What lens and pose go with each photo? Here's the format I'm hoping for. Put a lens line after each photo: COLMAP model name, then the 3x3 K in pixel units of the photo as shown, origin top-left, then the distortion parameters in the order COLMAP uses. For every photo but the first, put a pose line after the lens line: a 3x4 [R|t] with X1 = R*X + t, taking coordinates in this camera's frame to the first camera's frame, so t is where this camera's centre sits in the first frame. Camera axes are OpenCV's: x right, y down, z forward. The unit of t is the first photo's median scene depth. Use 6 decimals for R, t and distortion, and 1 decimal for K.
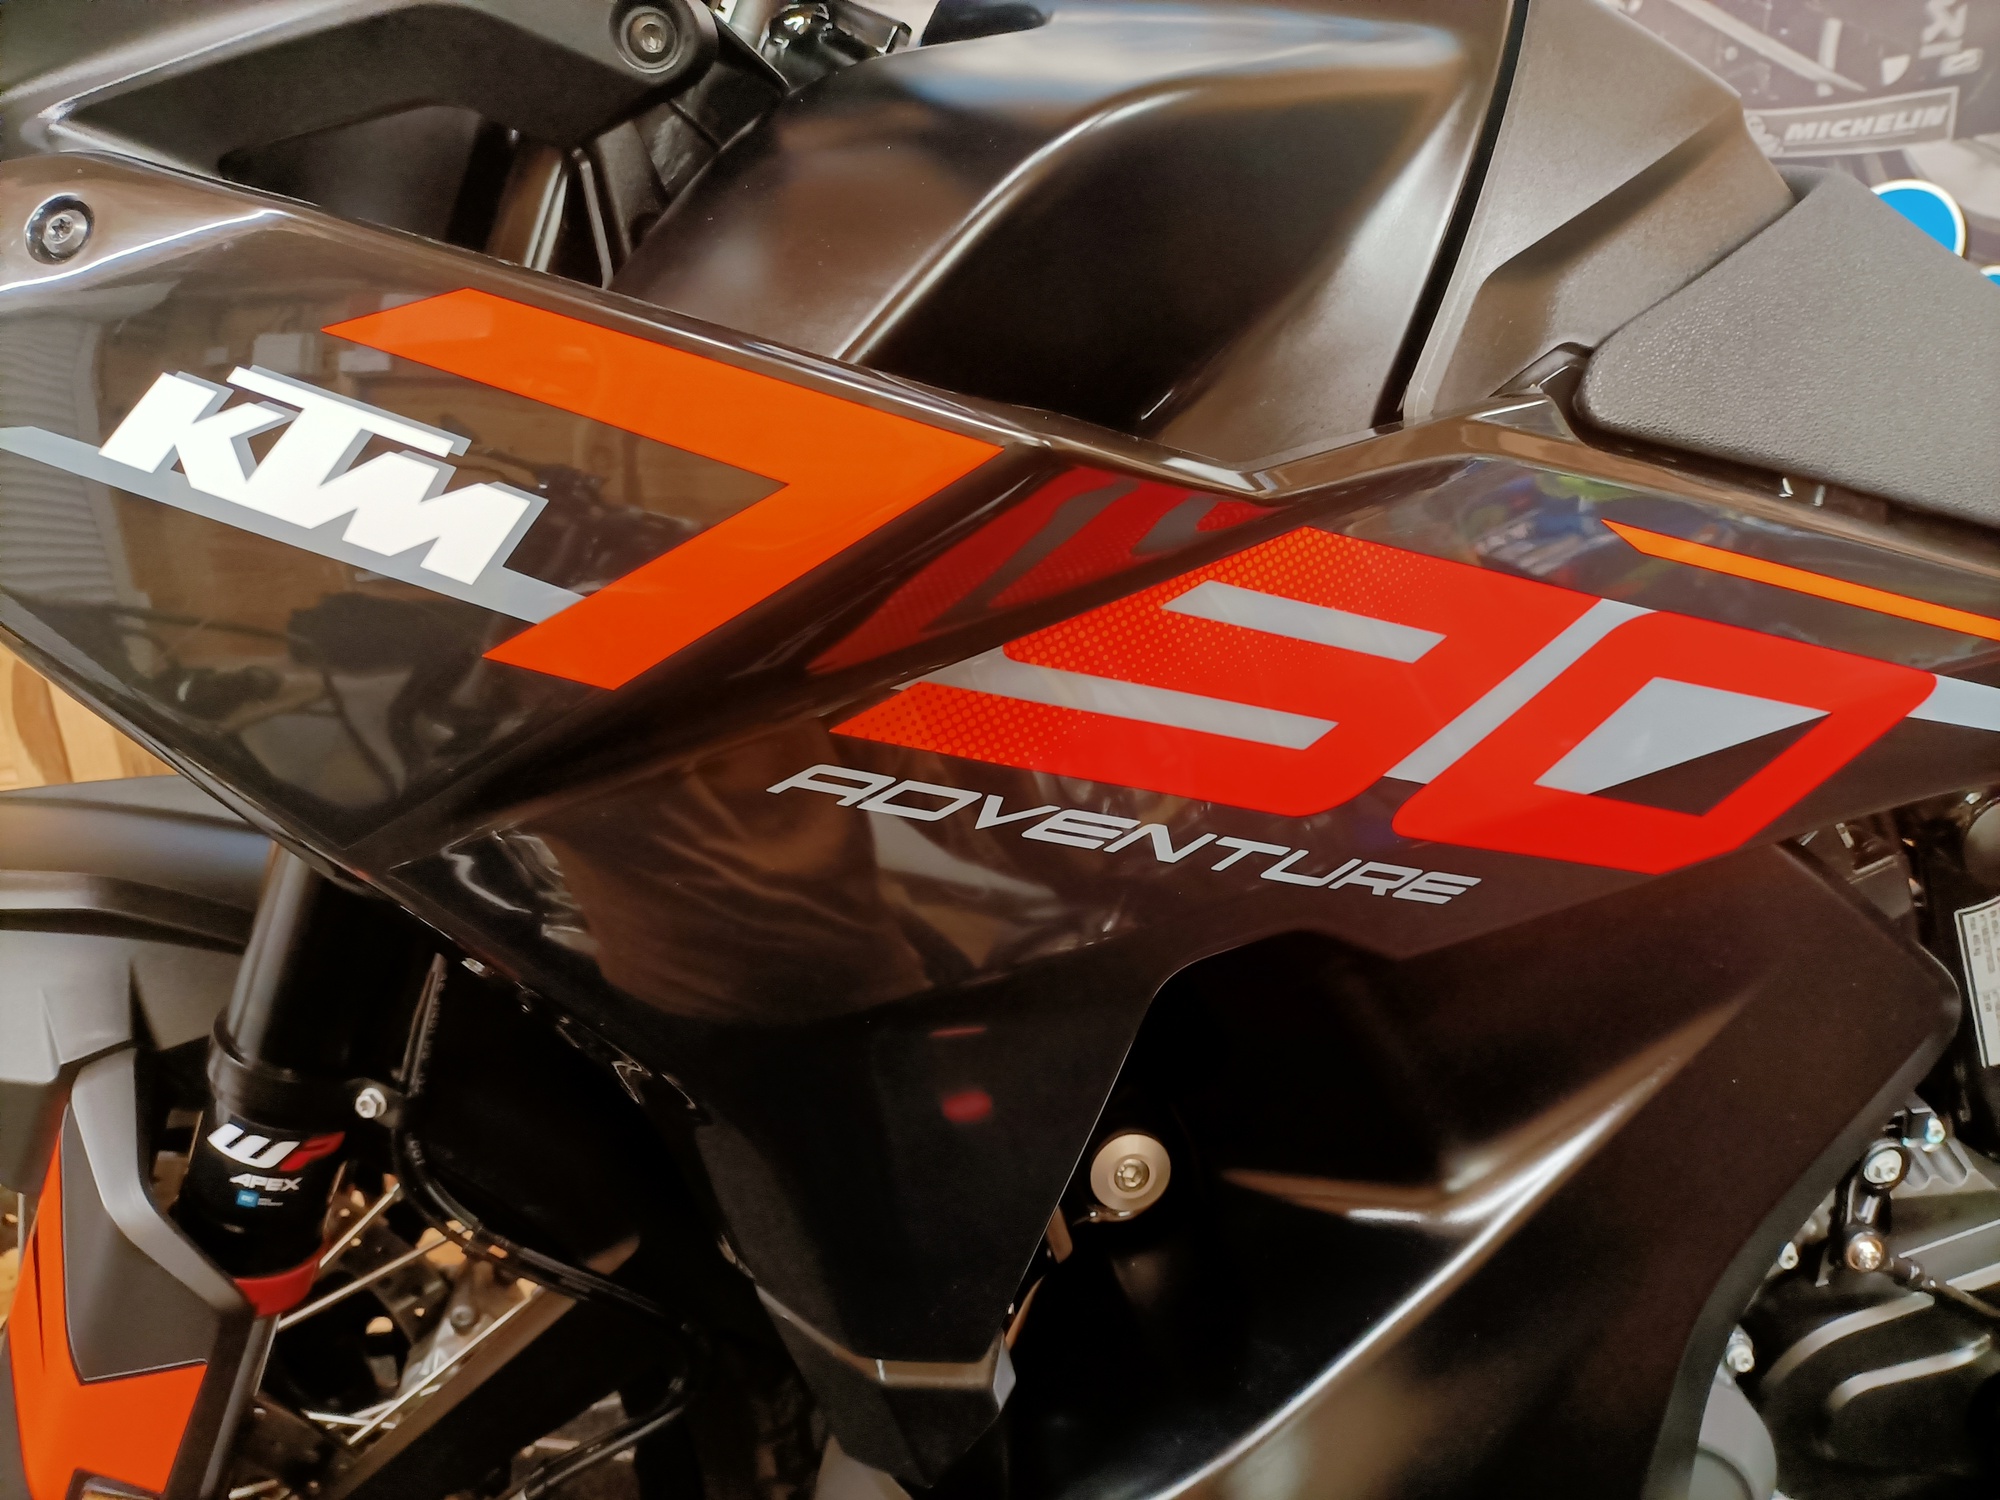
lens RADIAL K [[1517.7, 0, 1000.0], [0, 1517.7, 750.0], [0, 0, 1]] dist [0.026781, -0.051548]
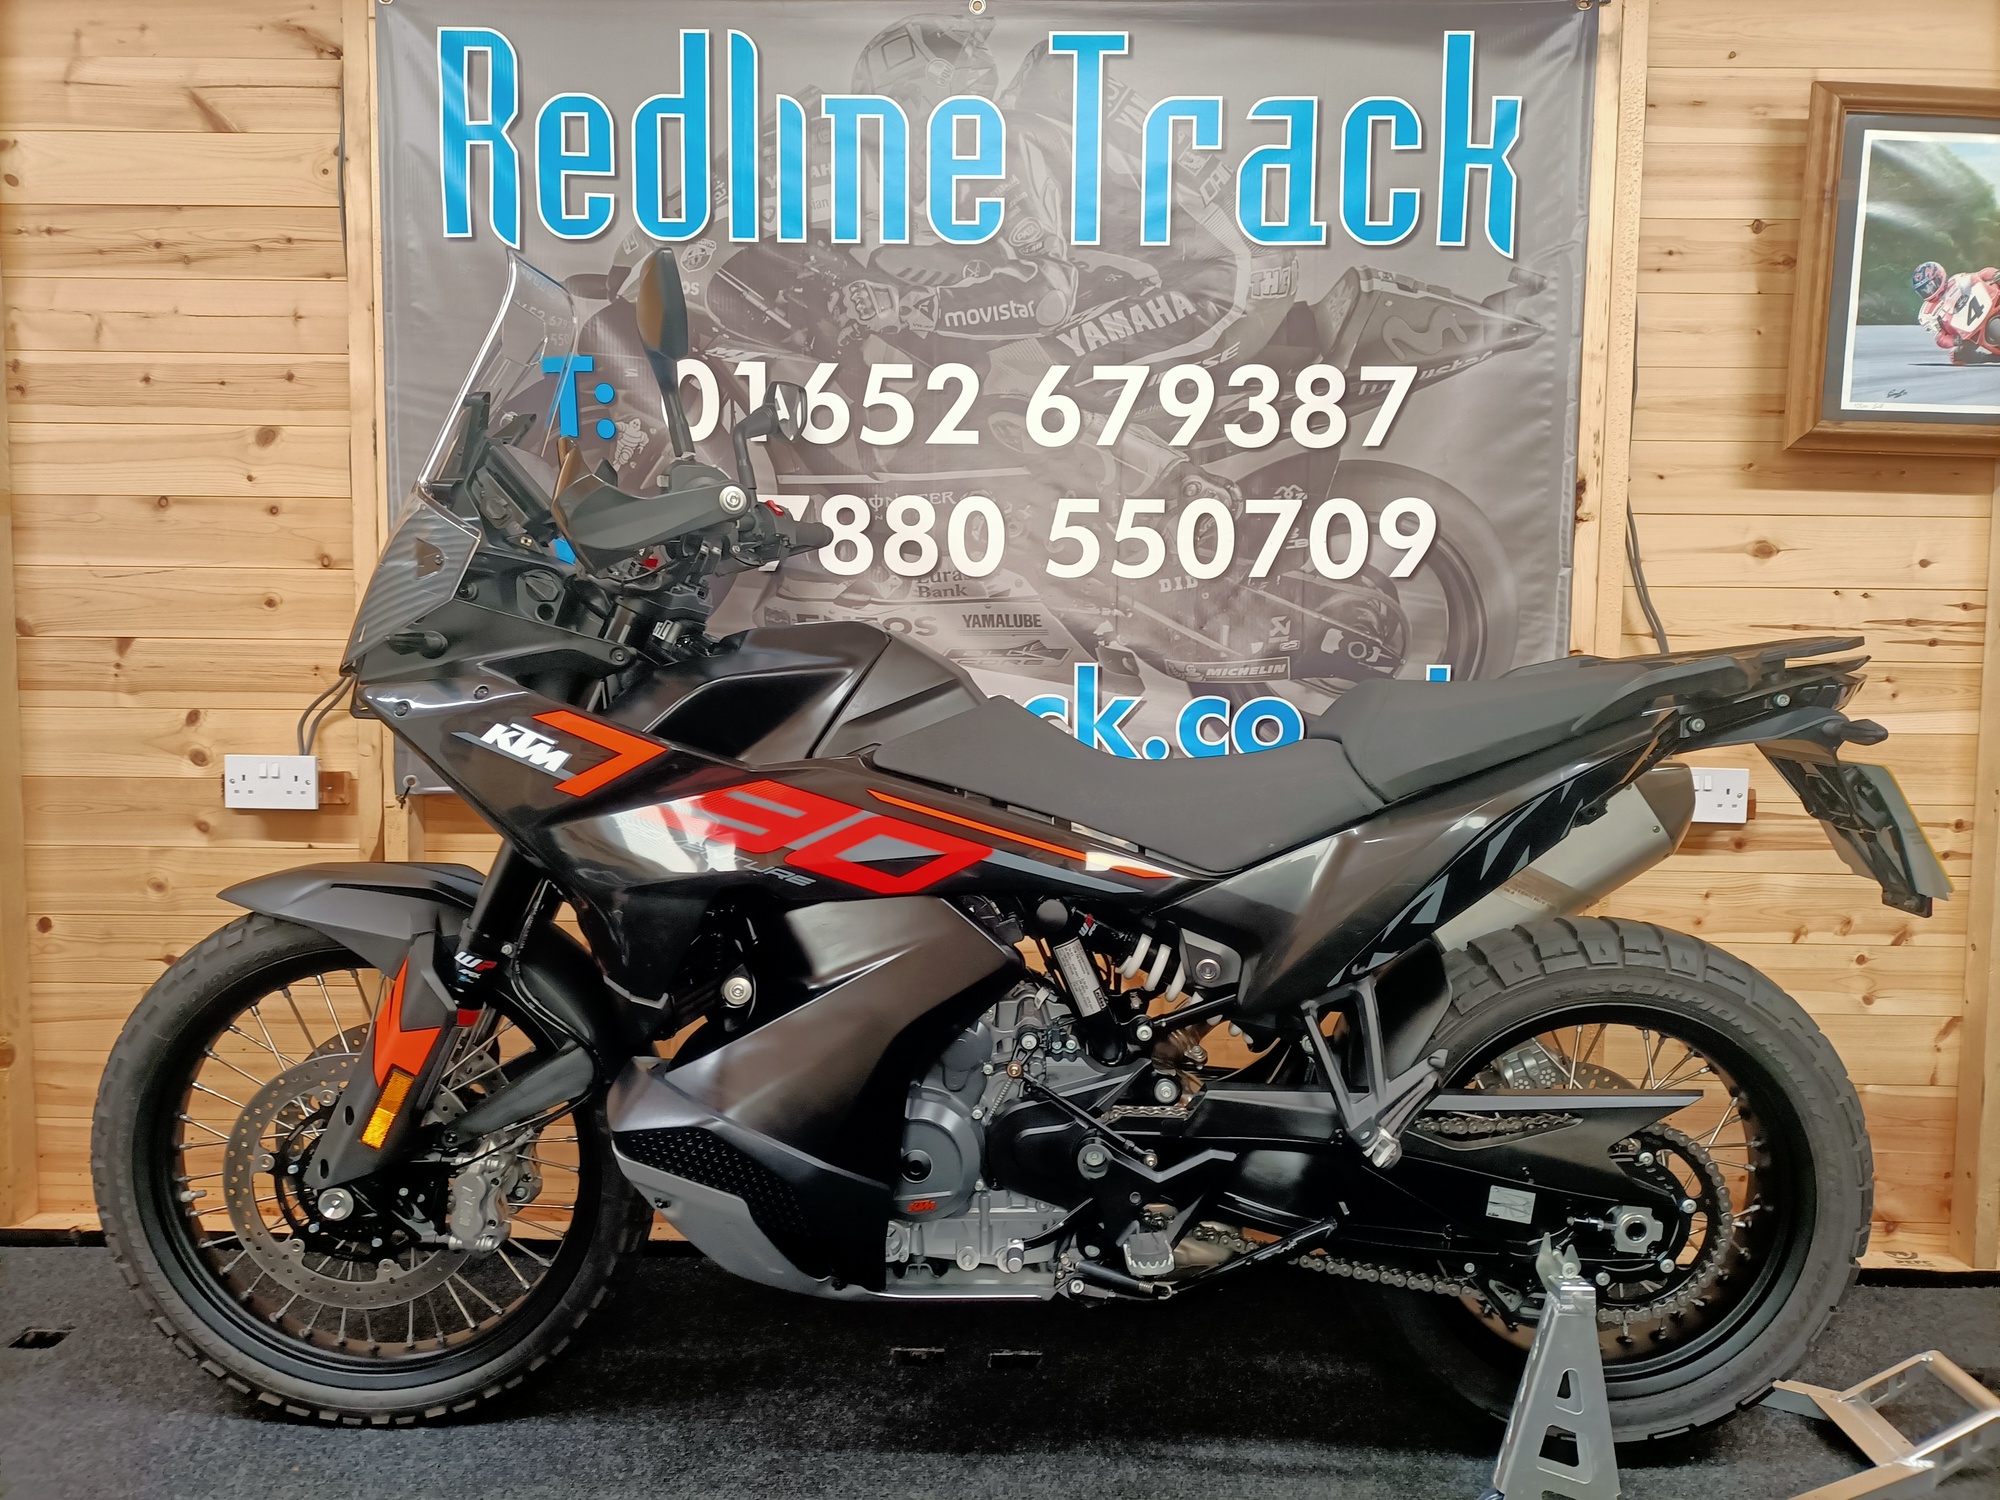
lens RADIAL K [[1466.7, 0, 1000.0], [0, 1466.7, 750.0], [0, 0, 1]] dist [0.072016, -0.110881]
pose [[0.991661, 0.064389, -0.111635, 1.078838], [-0.092029, 0.960213, -0.263669, 0.639438], [0.090216, 0.271744, 0.958132, -2.301126]]
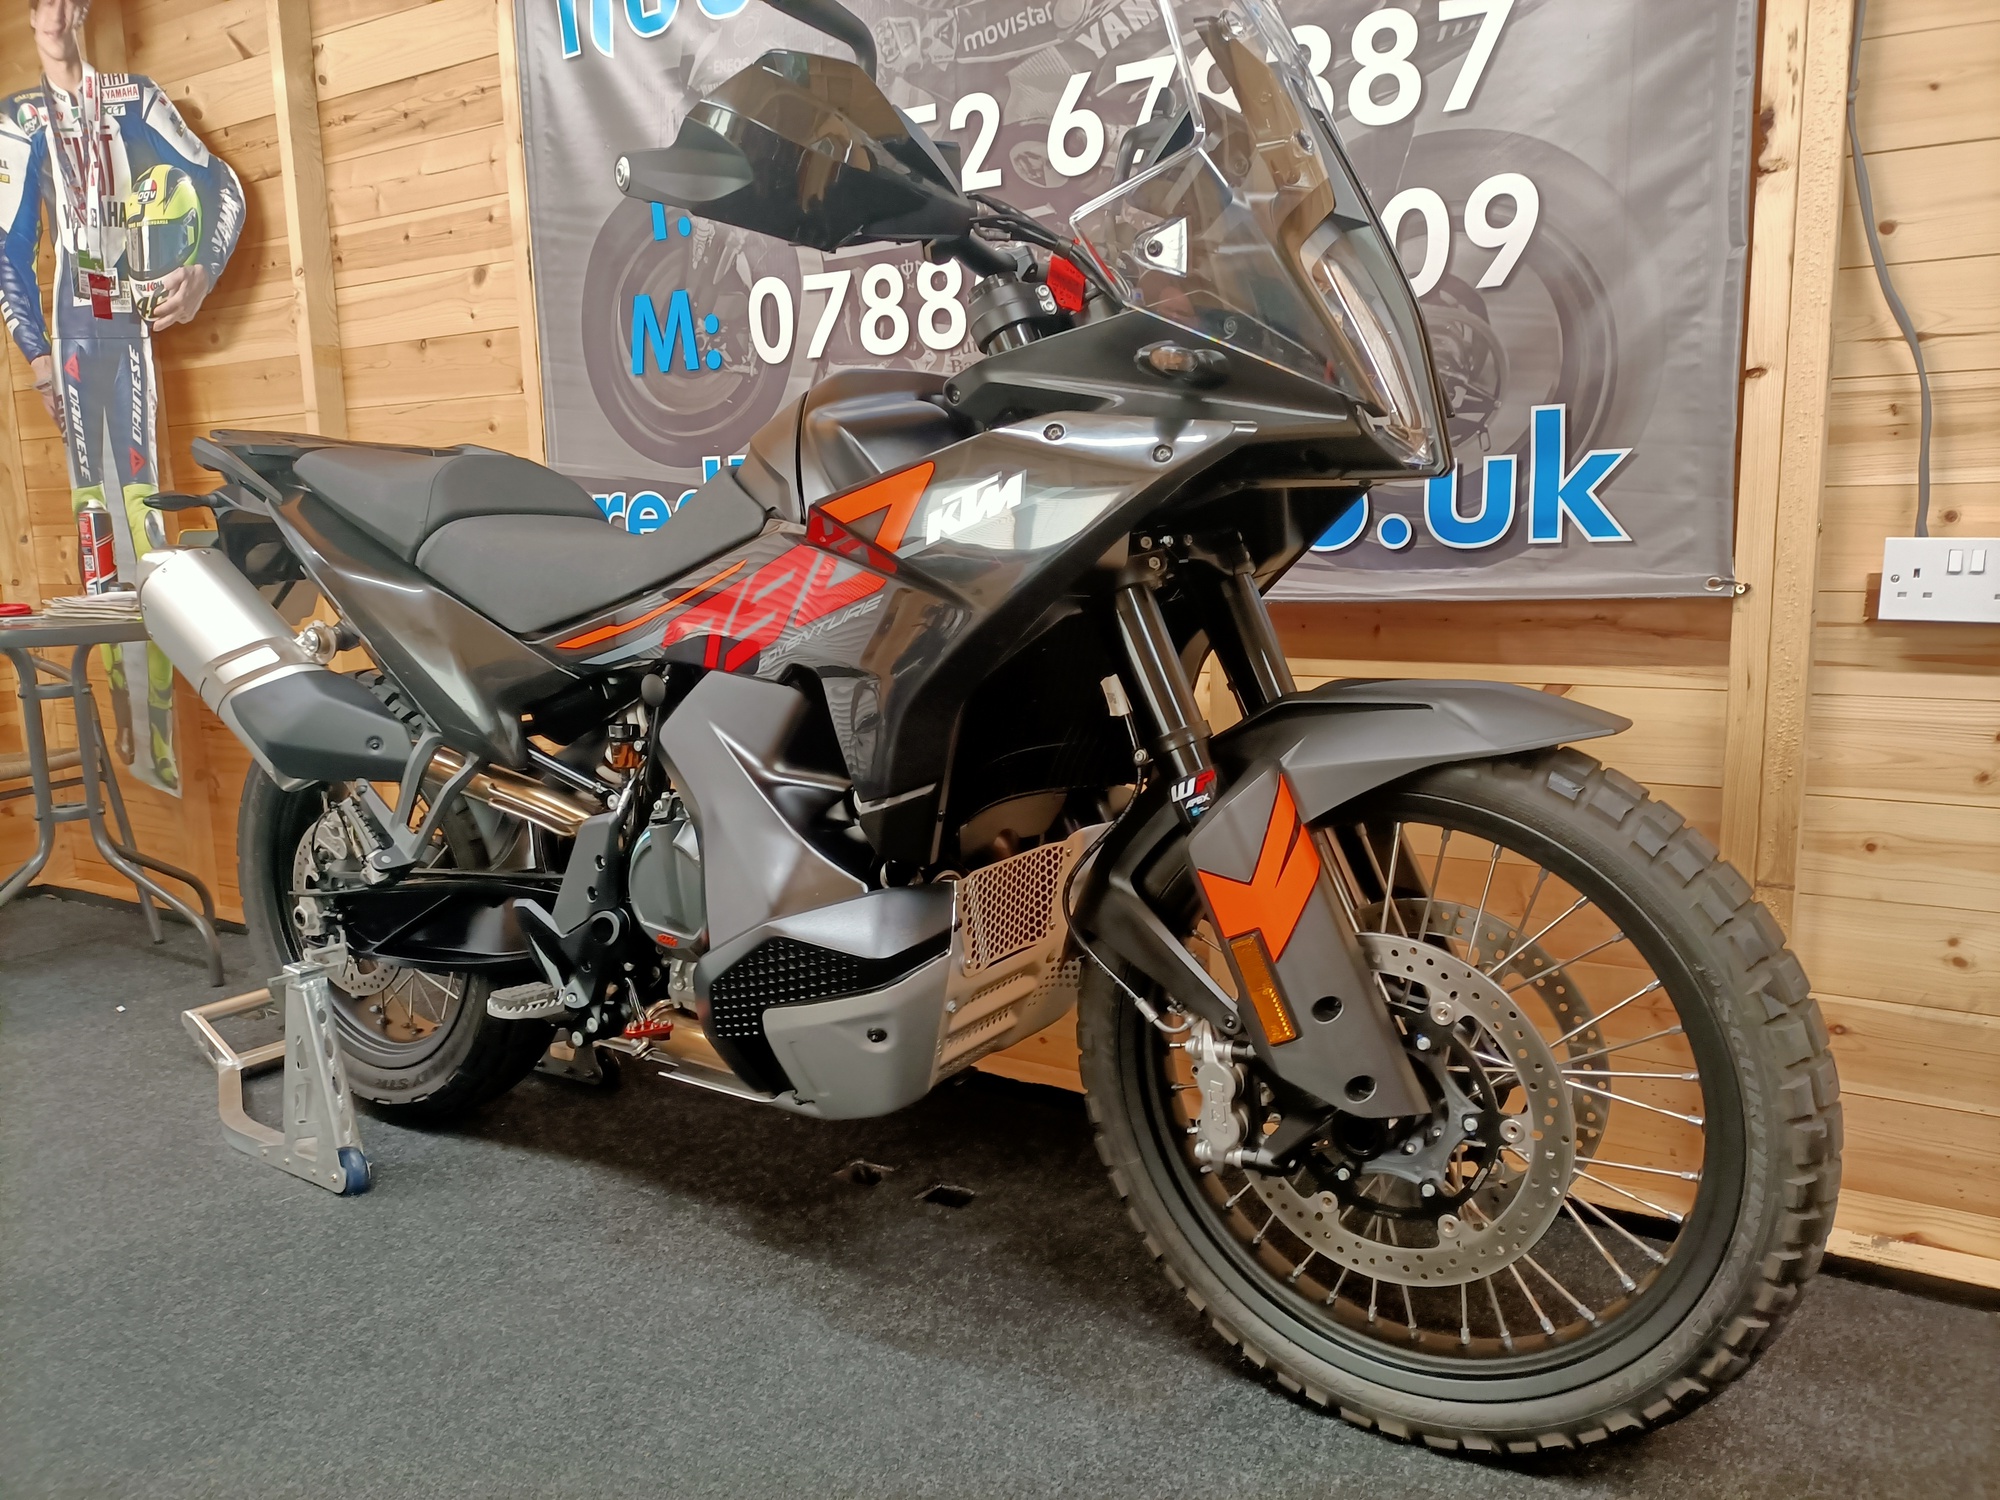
lens RADIAL K [[1519.2, 0, 992.9], [0, 1519.2, 755.3], [0, 0, 1]] dist [0.001543, -0.013024]
pose [[0.788047, 0.119147, -0.603975, 3.178902], [-0.213920, 0.972953, -0.087180, 0.372197], [0.577253, 0.197905, 0.792220, -1.078787]]
